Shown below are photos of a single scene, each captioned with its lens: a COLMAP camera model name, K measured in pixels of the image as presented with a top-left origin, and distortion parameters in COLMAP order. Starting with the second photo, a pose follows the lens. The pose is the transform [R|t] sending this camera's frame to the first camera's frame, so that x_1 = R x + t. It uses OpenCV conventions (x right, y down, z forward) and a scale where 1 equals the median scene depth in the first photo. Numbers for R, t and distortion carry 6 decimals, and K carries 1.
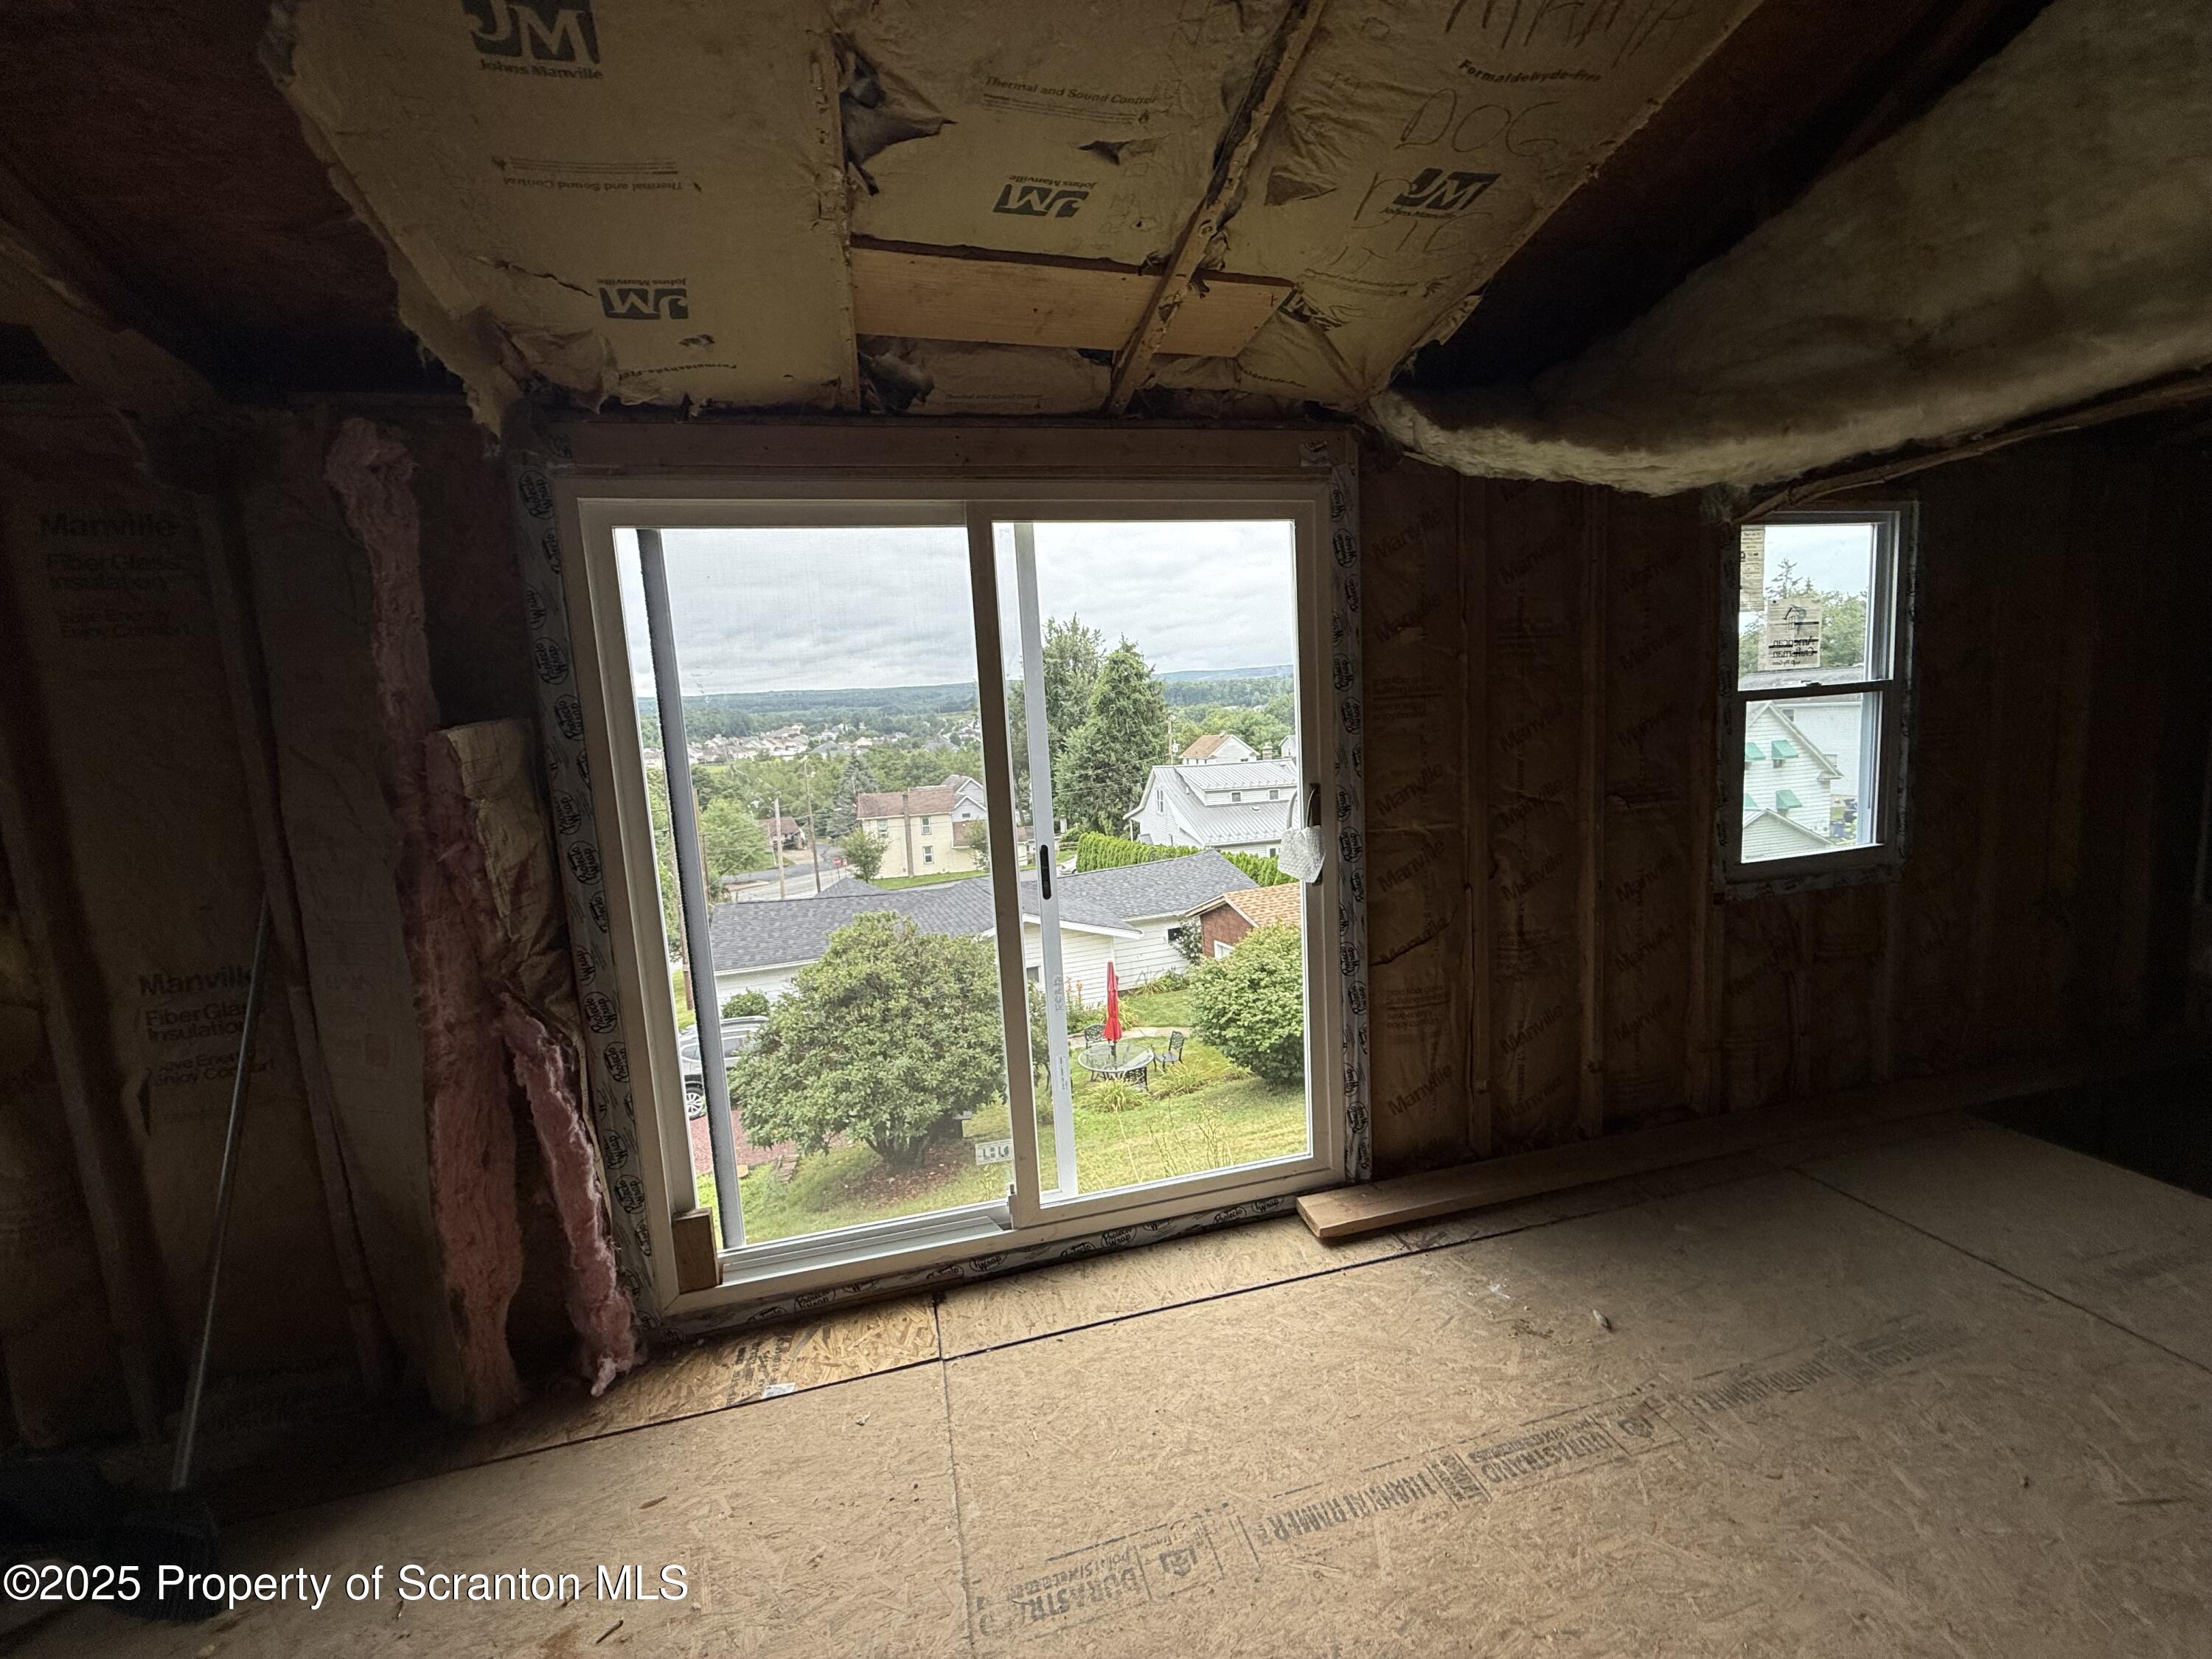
lens RADIAL K [[880.1, 0, 1106.7], [0, 880.1, 817.1], [0, 0, 1]] dist [-0.002171, -0.000244]
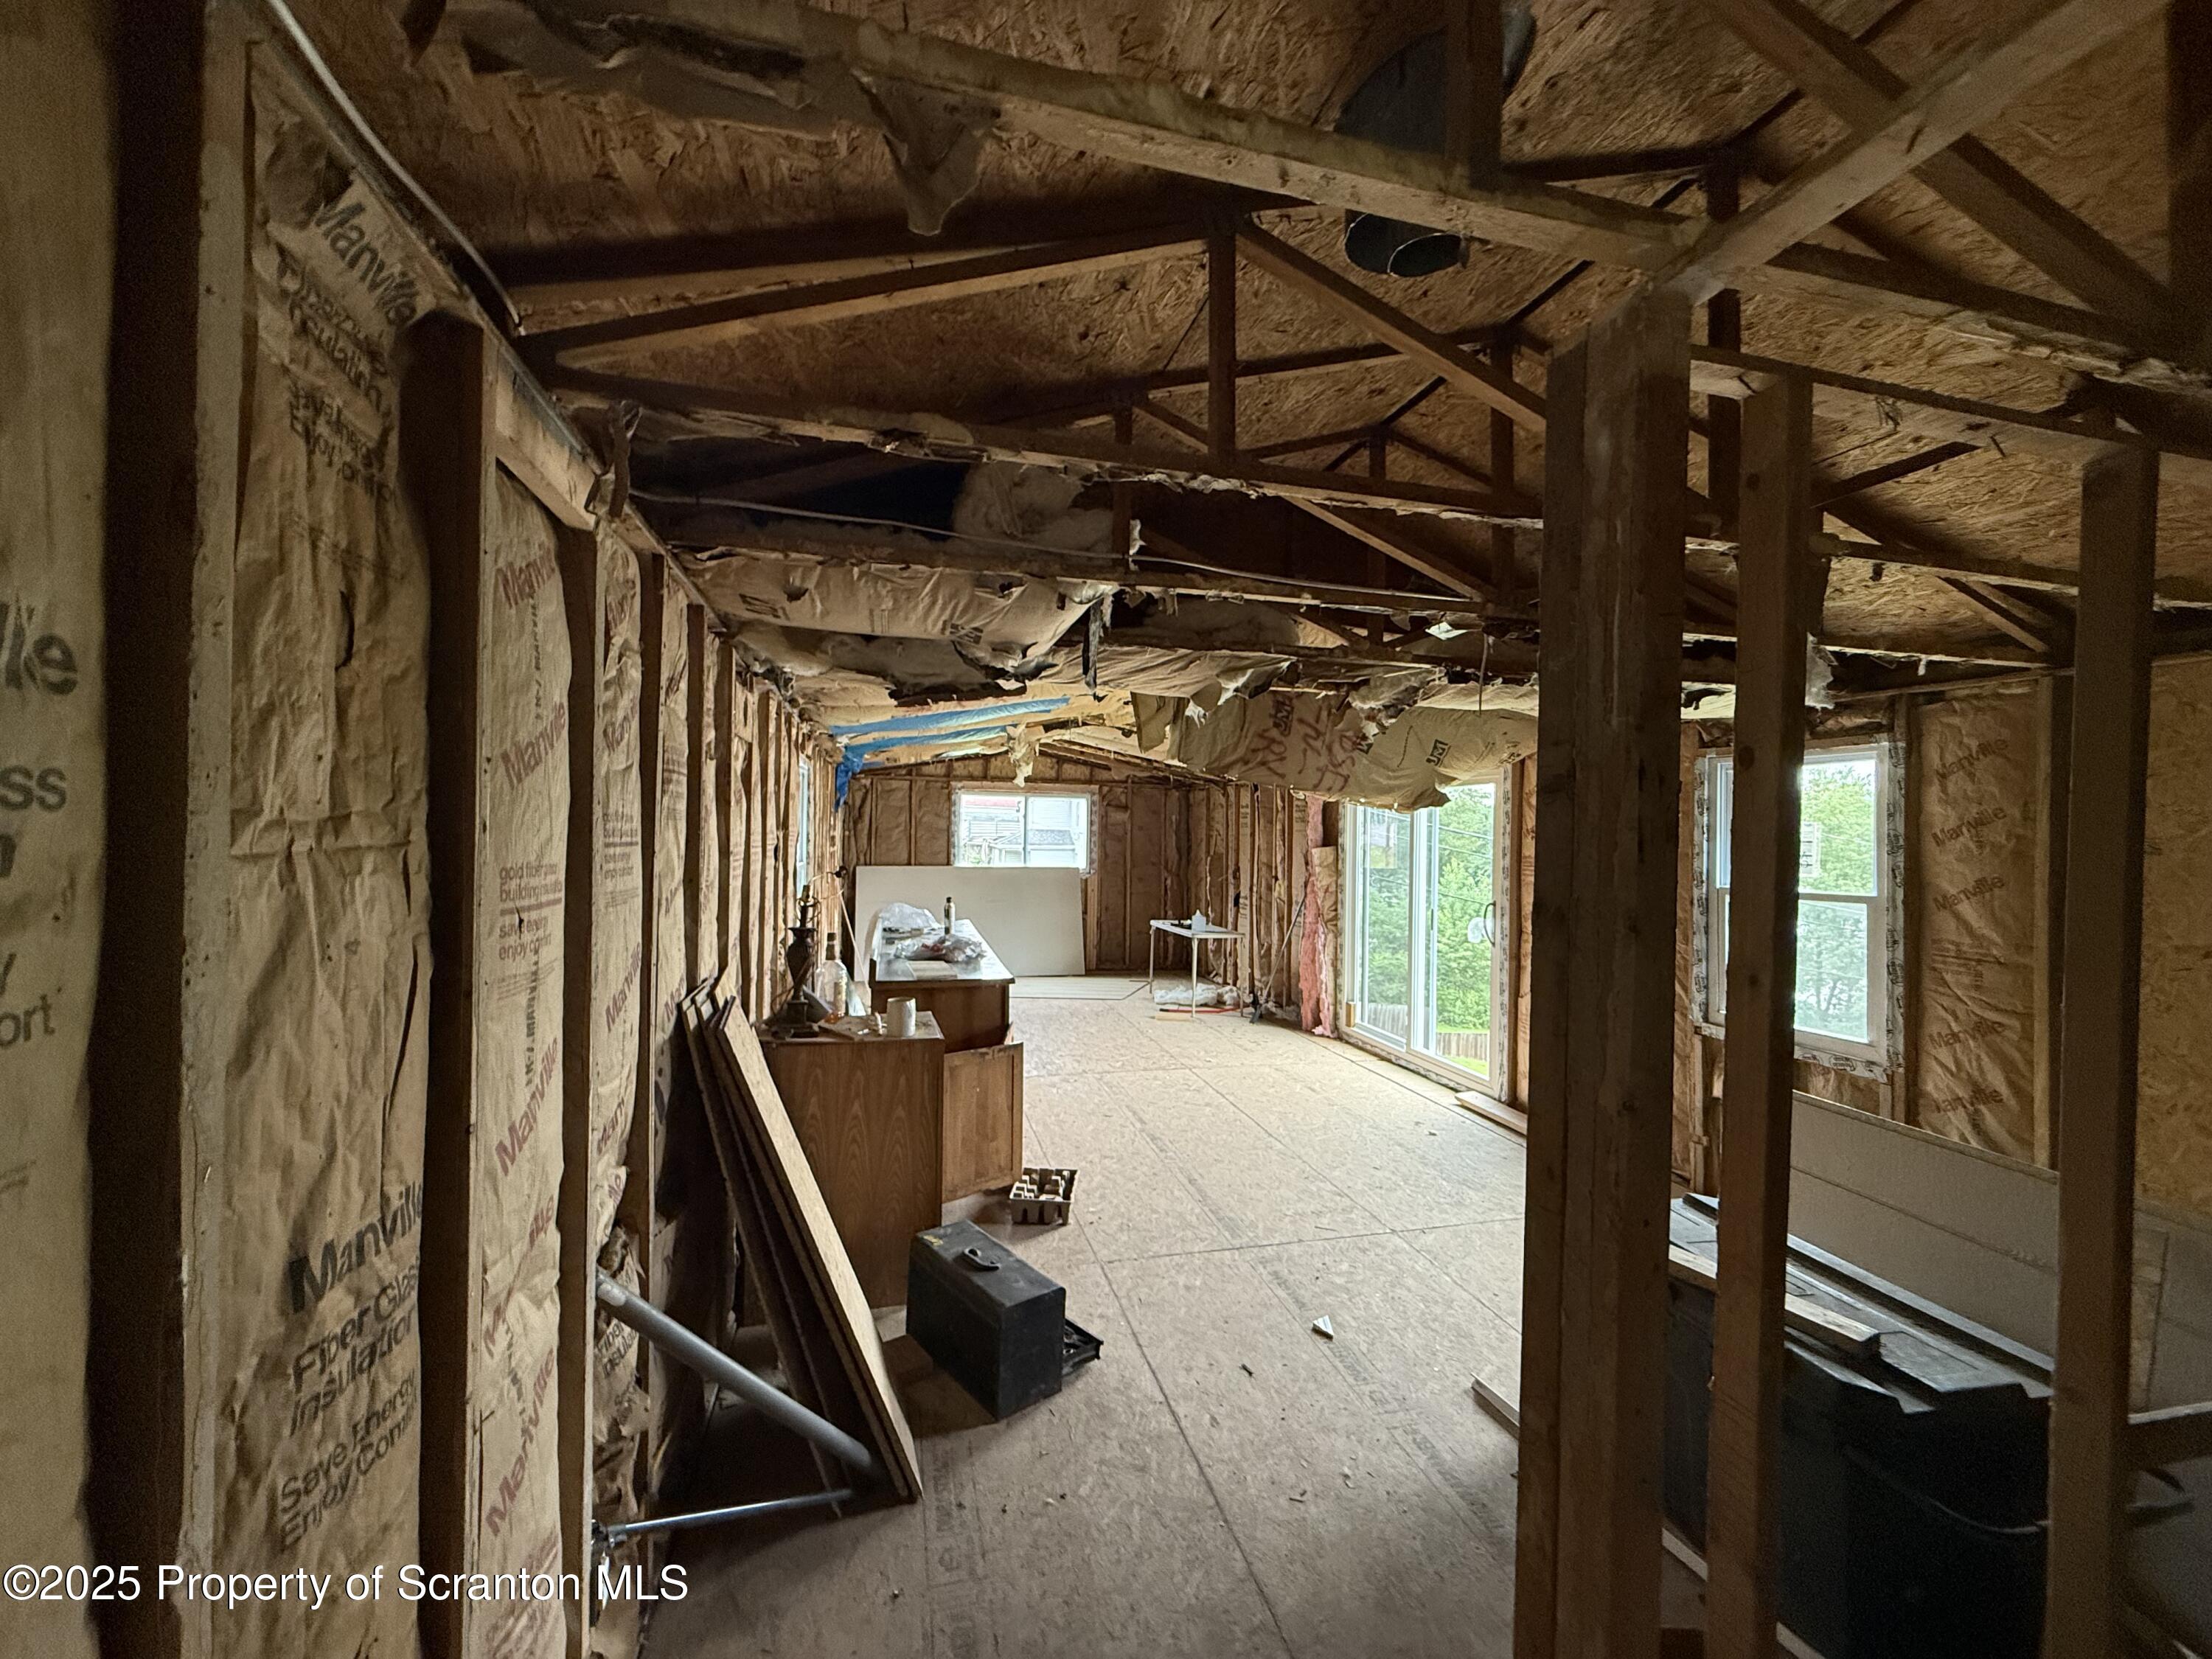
lens RADIAL K [[880.1, 0, 1106.4], [0, 880.1, 821.4], [0, 0, 1]] dist [-0.002171, -0.000244]
pose [[0.025595, 0.064593, -0.997583, 2.914046], [-0.133089, 0.989247, 0.060639, -0.305864], [0.990774, 0.131215, 0.033916, -0.096383]]
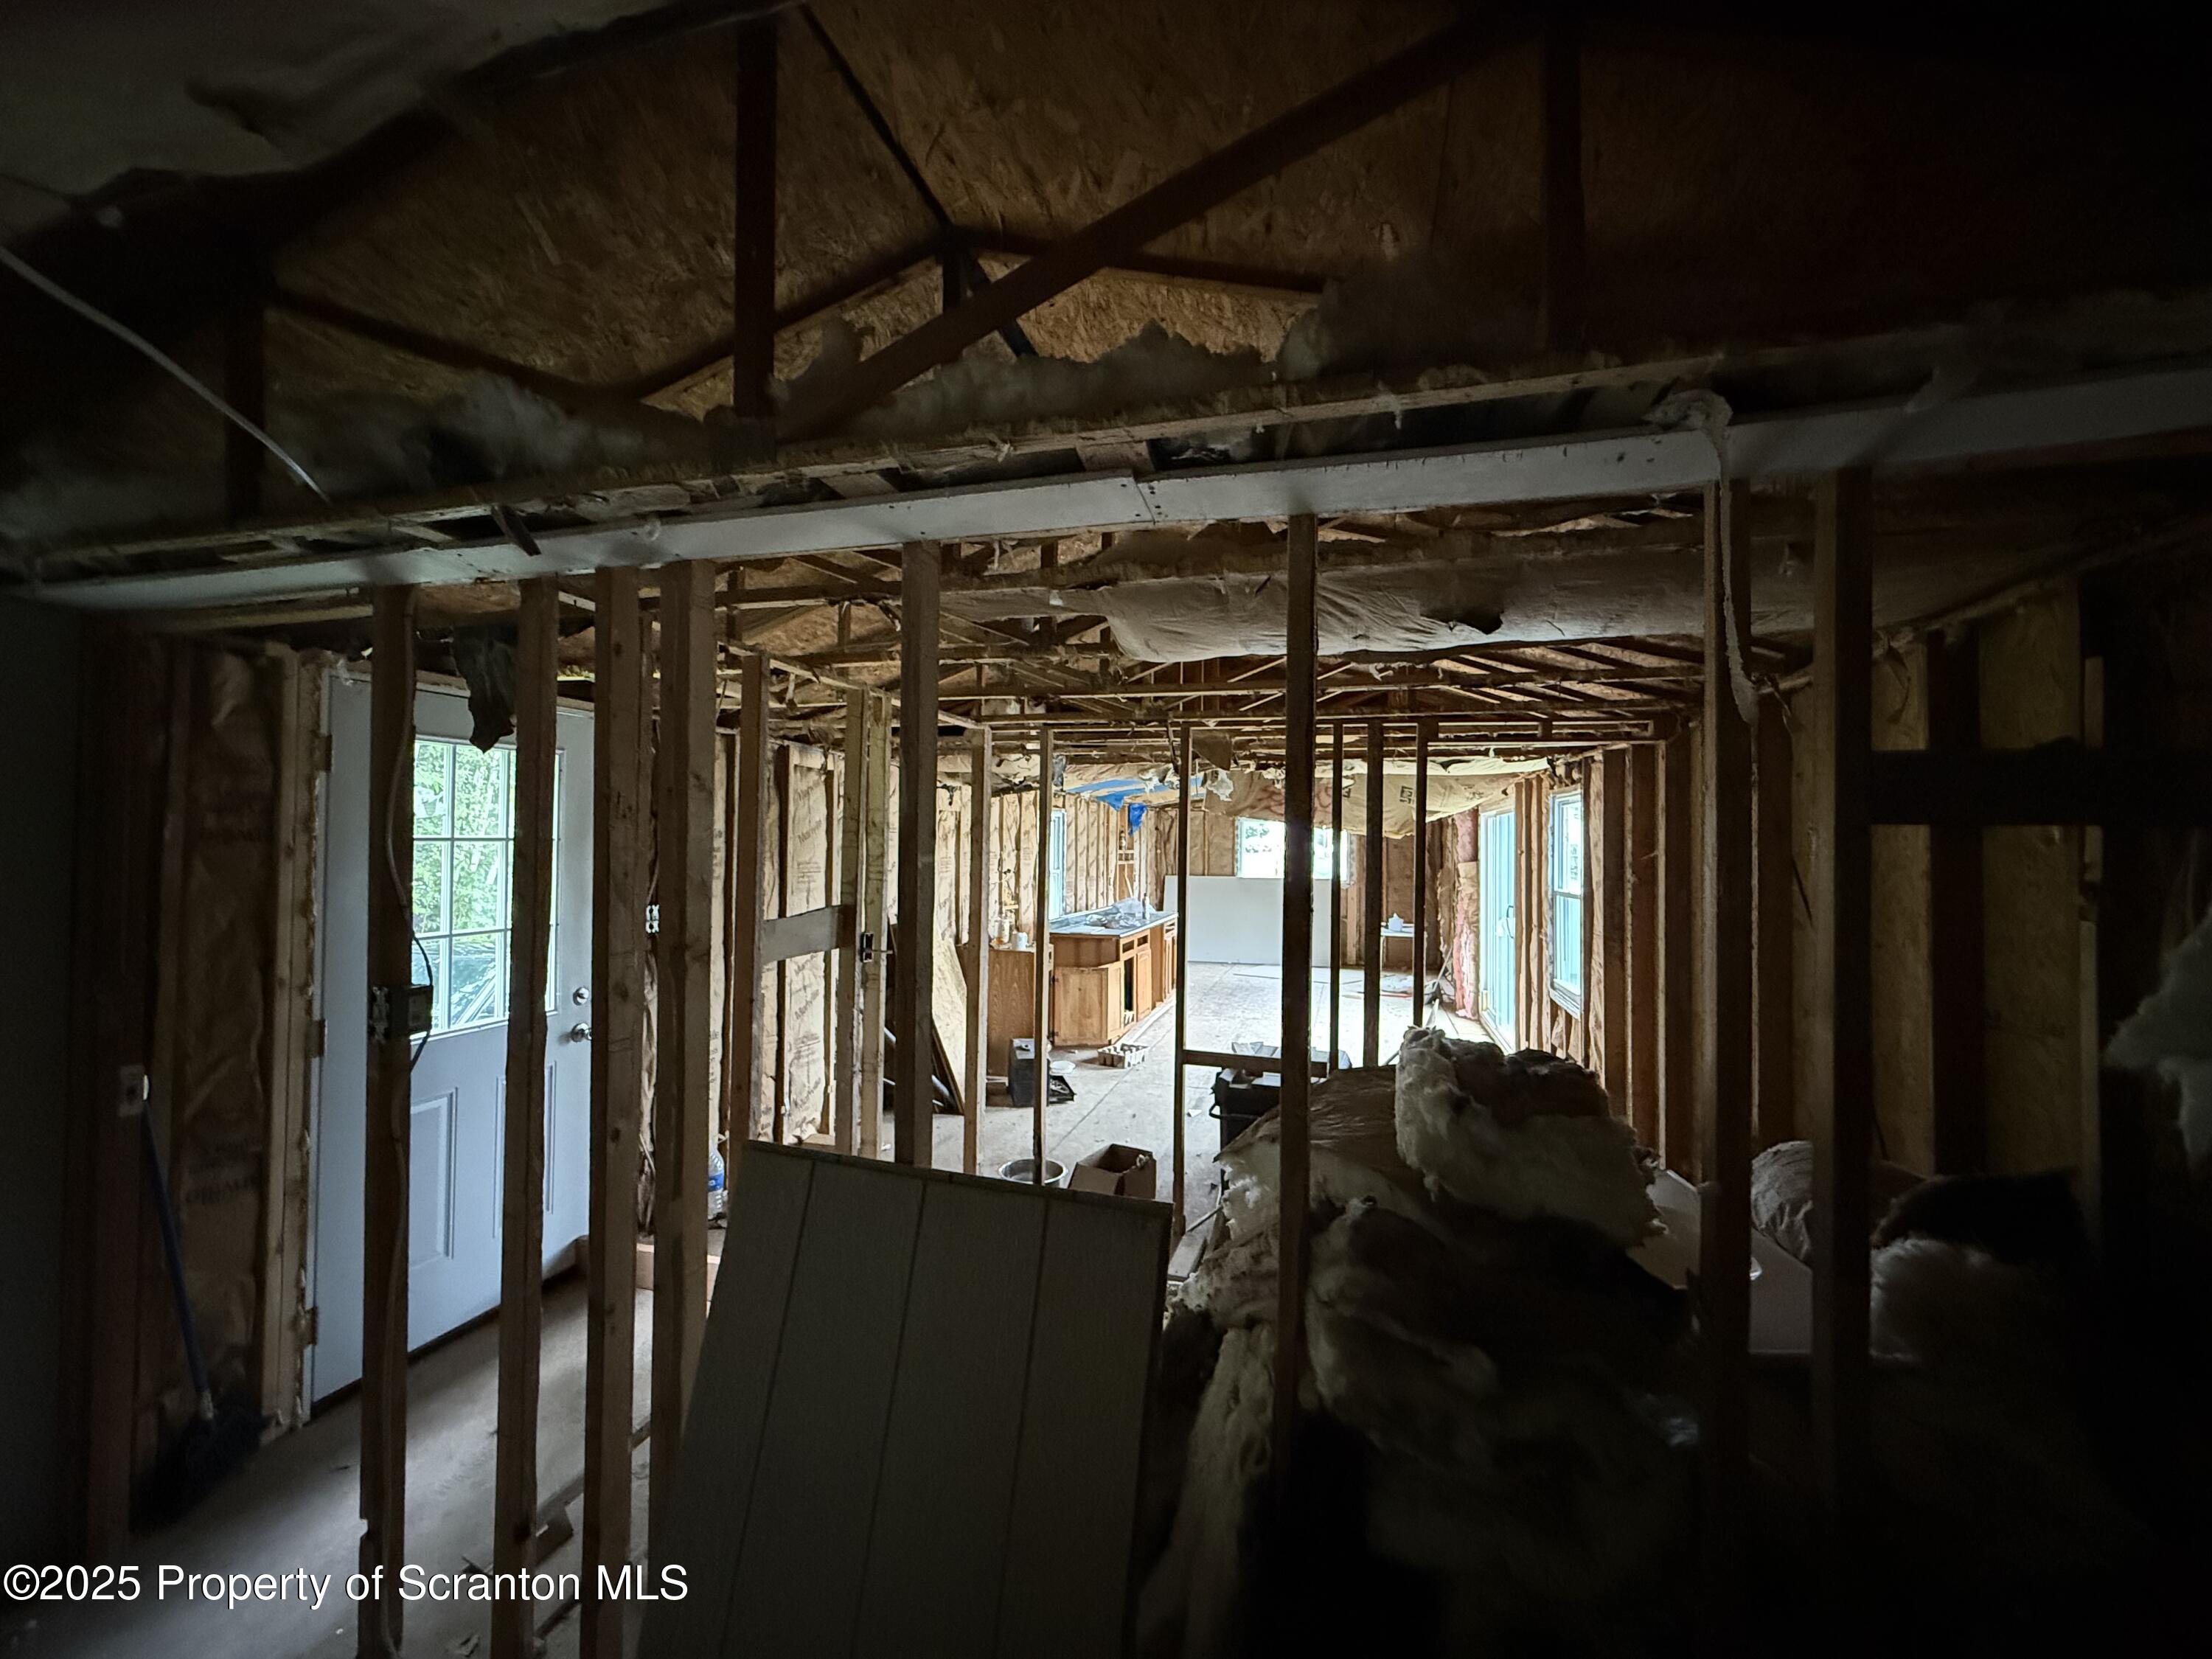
lens RADIAL K [[880.1, 0, 1107.2], [0, 880.1, 818.8], [0, 0, 1]] dist [-0.002171, -0.000244]
pose [[-0.466013, 0.047172, -0.883519, 4.020035], [-0.075836, 0.992773, 0.093005, -0.583336], [0.881522, 0.110344, -0.459068, 1.313080]]
